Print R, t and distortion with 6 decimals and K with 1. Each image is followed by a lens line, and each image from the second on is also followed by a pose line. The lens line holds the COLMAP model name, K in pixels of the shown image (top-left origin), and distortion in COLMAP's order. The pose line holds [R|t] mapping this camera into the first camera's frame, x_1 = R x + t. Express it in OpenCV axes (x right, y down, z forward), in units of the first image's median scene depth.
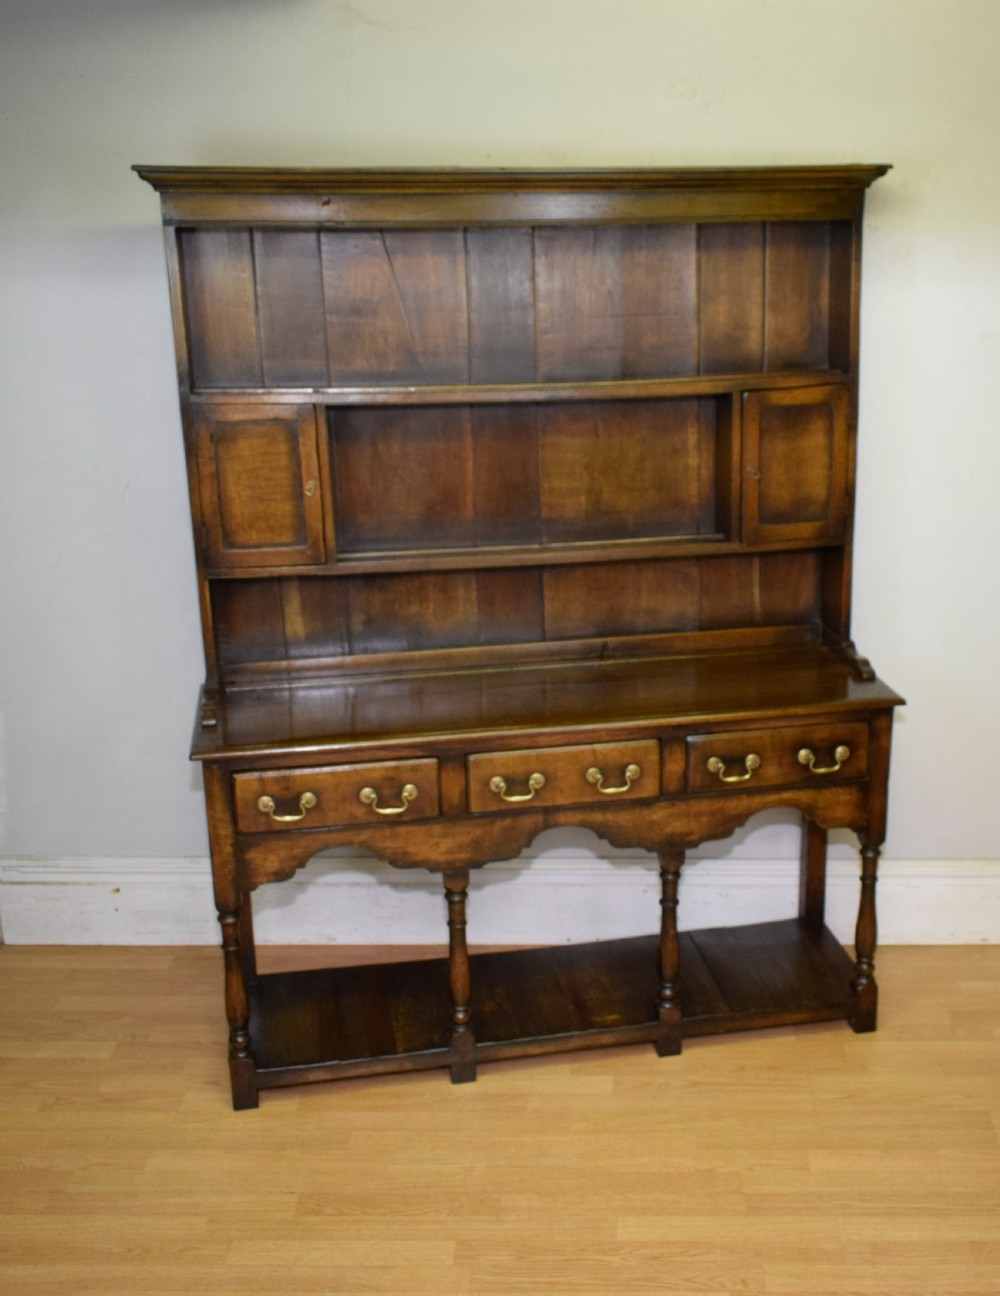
lens RADIAL K [[1476.2, 0, 610.4], [0, 1476.2, 657.9], [0, 0, 1]] dist [-0.021693, 0.000000]
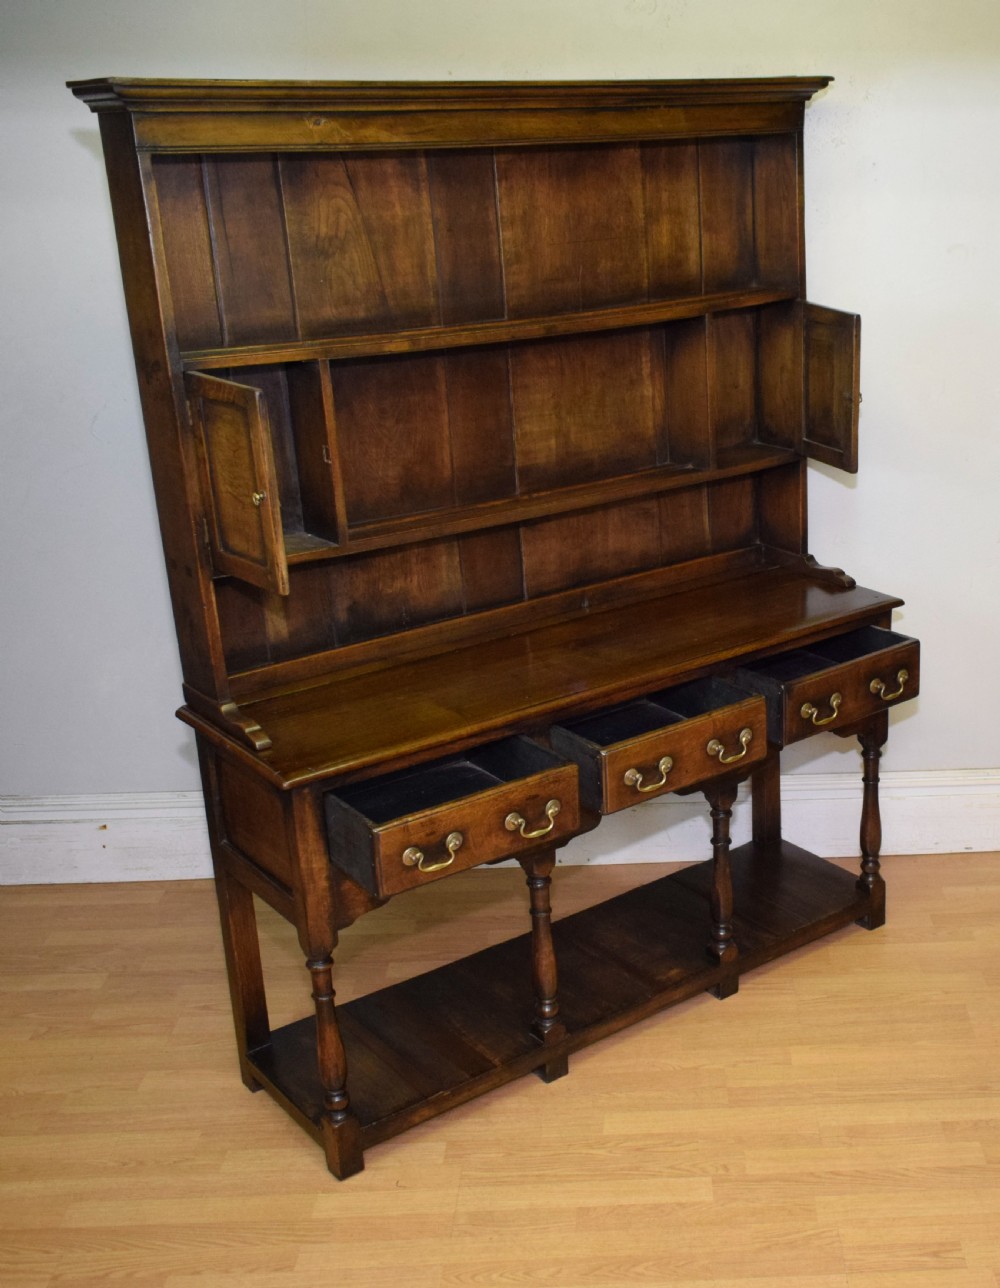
lens RADIAL K [[1550.7, 0, 709.1], [0, 1550.7, 679.9], [0, 0, 1]] dist [-0.019594, 0.000000]
pose [[0.882082, -0.172033, 0.438561, -0.413089], [0.153359, 0.985090, 0.077965, -0.022374], [-0.445435, -0.001515, 0.895313, 0.084318]]
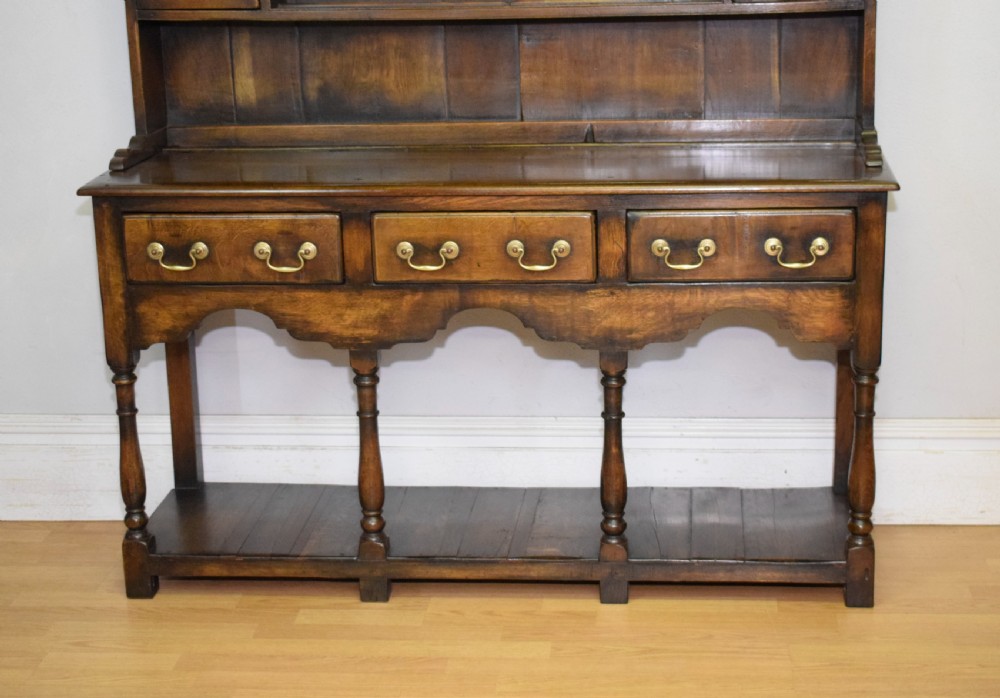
lens RADIAL K [[1804.7, 0, 545.0], [0, 1804.7, 364.2], [0, 0, 1]] dist [-0.025775, 0.000000]
pose [[0.957741, 0.065031, -0.280185, 0.302487], [-0.069839, 0.997532, -0.007198, 0.151191], [0.279026, 0.026462, 0.959919, -0.016004]]
